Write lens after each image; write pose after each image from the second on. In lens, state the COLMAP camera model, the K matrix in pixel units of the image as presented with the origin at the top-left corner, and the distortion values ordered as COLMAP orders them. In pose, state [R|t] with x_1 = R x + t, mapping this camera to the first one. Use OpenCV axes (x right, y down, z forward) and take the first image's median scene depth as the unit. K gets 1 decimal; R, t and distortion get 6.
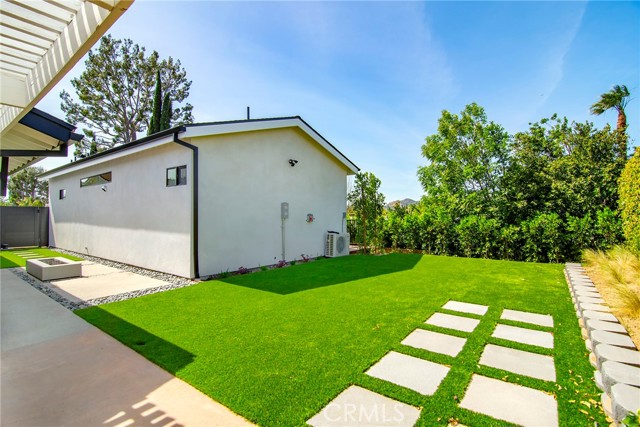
lens RADIAL K [[308.6, 0, 319.3], [0, 308.6, 213.8], [0, 0, 1]] dist [-0.024485, -0.002121]
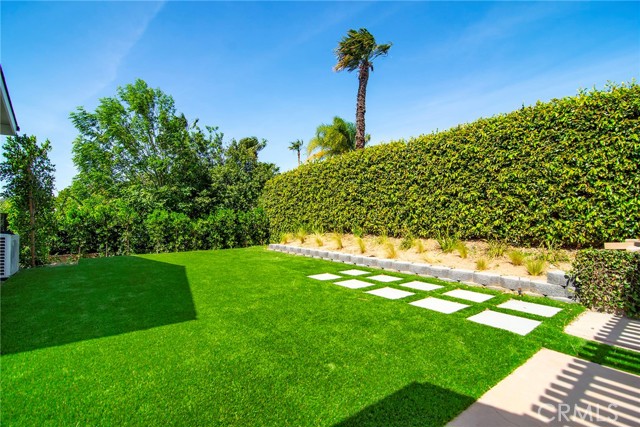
lens RADIAL K [[308.6, 0, 318.0], [0, 308.6, 213.4], [0, 0, 1]] dist [-0.024485, -0.002121]
pose [[0.267921, 0.011581, 0.963371, -0.326676], [-0.012677, 0.999884, -0.008494, 0.020875], [-0.963358, -0.009937, 0.268036, 0.289489]]
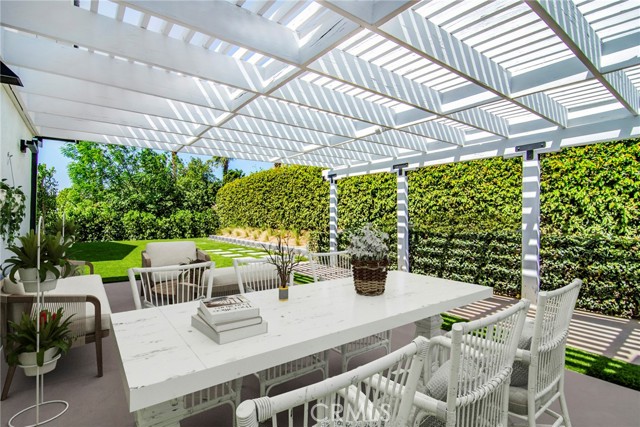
lens RADIAL K [[308.6, 0, 321.4], [0, 308.6, 215.3], [0, 0, 1]] dist [-0.024485, -0.002121]
pose [[0.258989, 0.006546, 0.965858, -0.626446], [-0.017487, 0.999845, -0.002088, 0.016609], [-0.965722, -0.016349, 0.259063, -0.140502]]
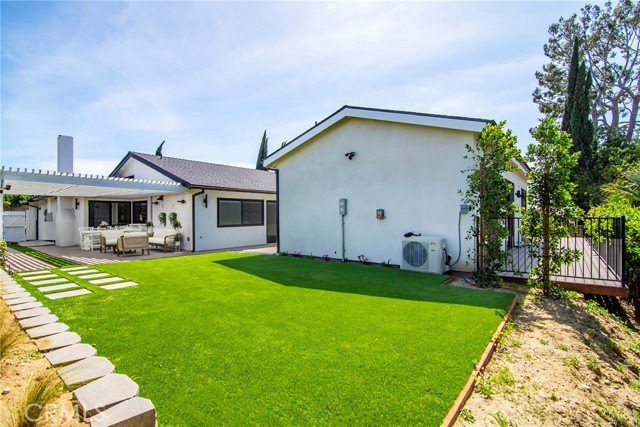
lens RADIAL K [[308.6, 0, 321.4], [0, 308.6, 213.5], [0, 0, 1]] dist [-0.024485, -0.002121]
pose [[-0.027668, 0.003536, -0.999611, 0.841595], [0.019780, 0.999800, 0.002989, 0.006142], [0.999421, -0.019690, -0.027733, 0.915374]]
